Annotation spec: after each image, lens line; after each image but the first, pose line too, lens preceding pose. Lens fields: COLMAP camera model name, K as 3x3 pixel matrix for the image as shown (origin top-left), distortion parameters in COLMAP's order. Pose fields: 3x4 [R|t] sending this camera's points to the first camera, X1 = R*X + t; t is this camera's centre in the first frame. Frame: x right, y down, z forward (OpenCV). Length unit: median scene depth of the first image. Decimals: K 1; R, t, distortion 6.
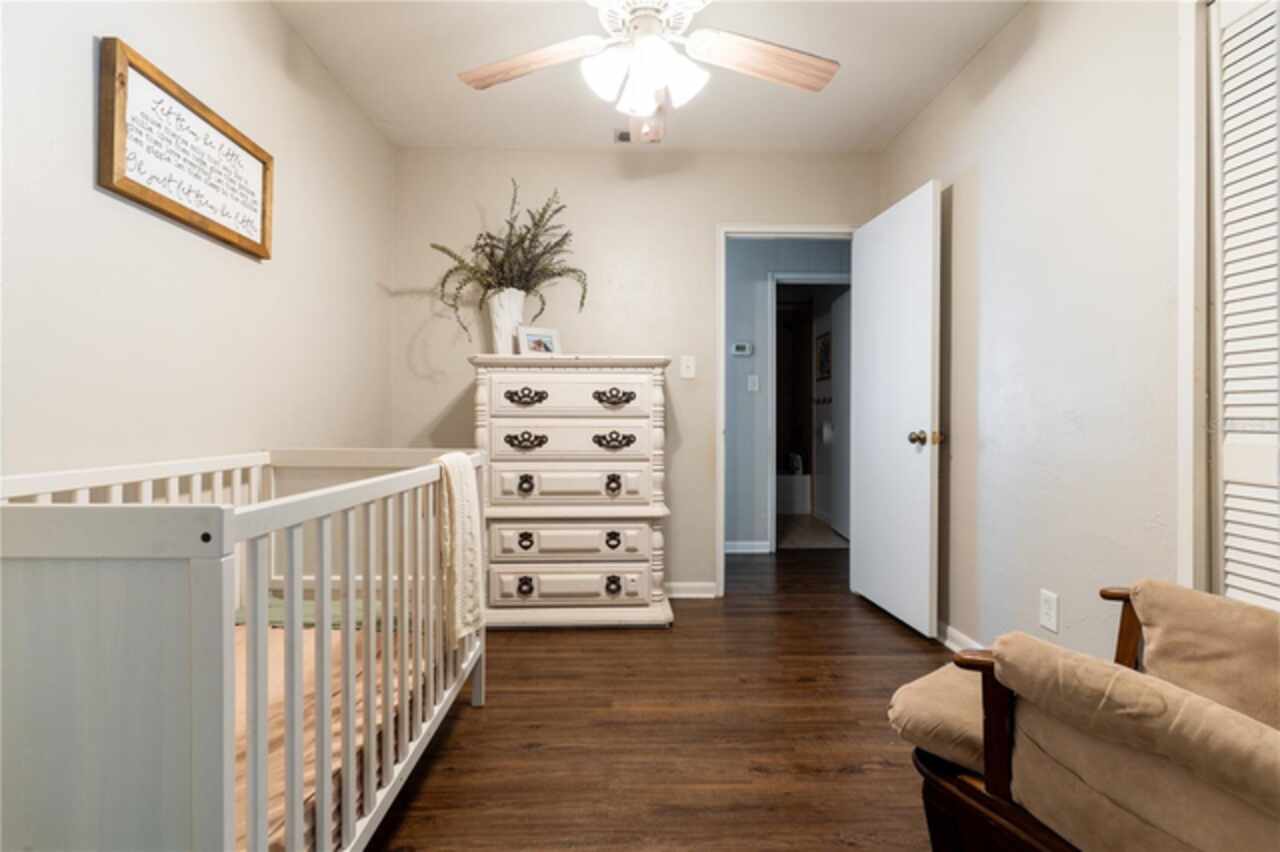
lens RADIAL K [[620.6, 0, 648.6], [0, 620.6, 419.0], [0, 0, 1]] dist [-0.009028, -0.000617]
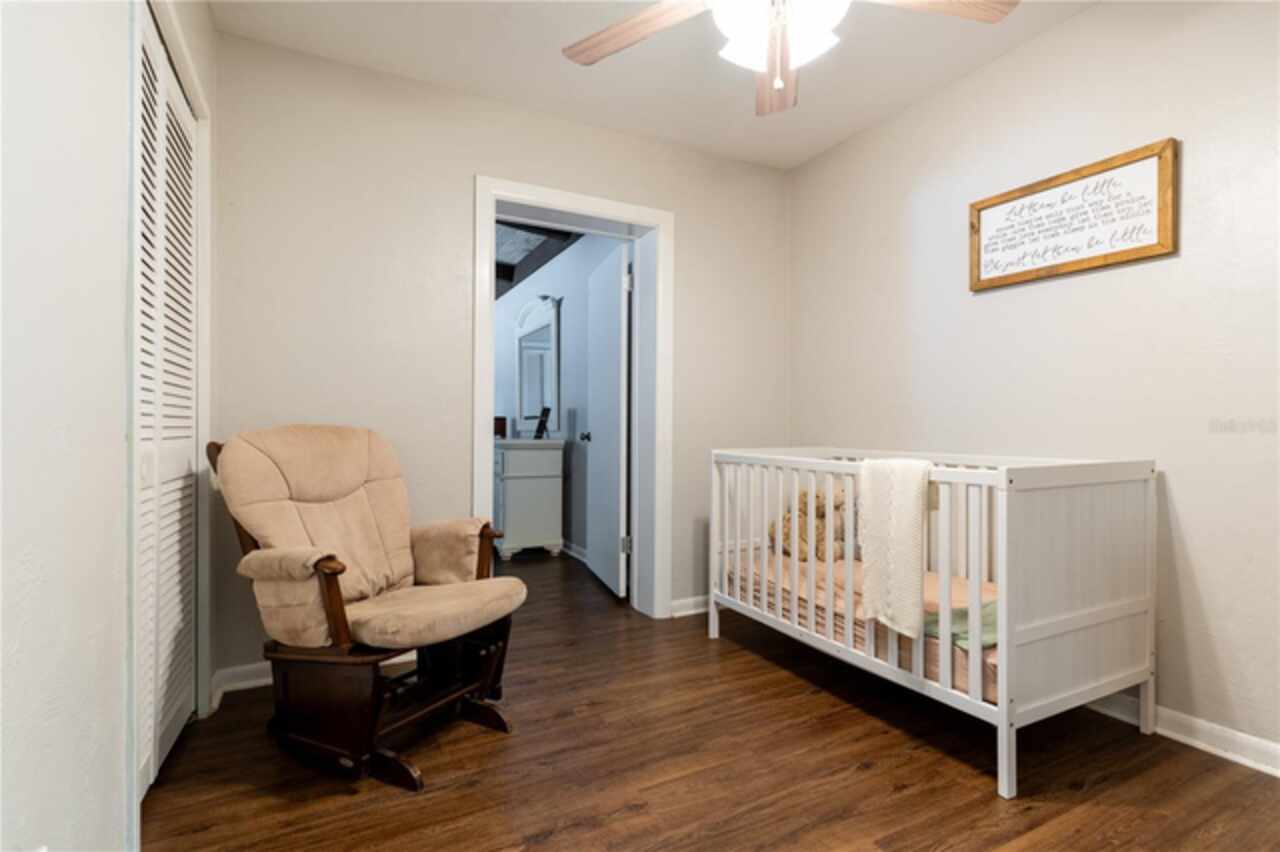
lens RADIAL K [[620.6, 0, 647.1], [0, 620.6, 428.0], [0, 0, 1]] dist [-0.009028, -0.000617]
pose [[-0.904550, -0.011853, -0.426202, 0.554634], [-0.012407, 0.999922, -0.001476, 0.010866], [0.426186, 0.003953, -0.904627, 1.807690]]
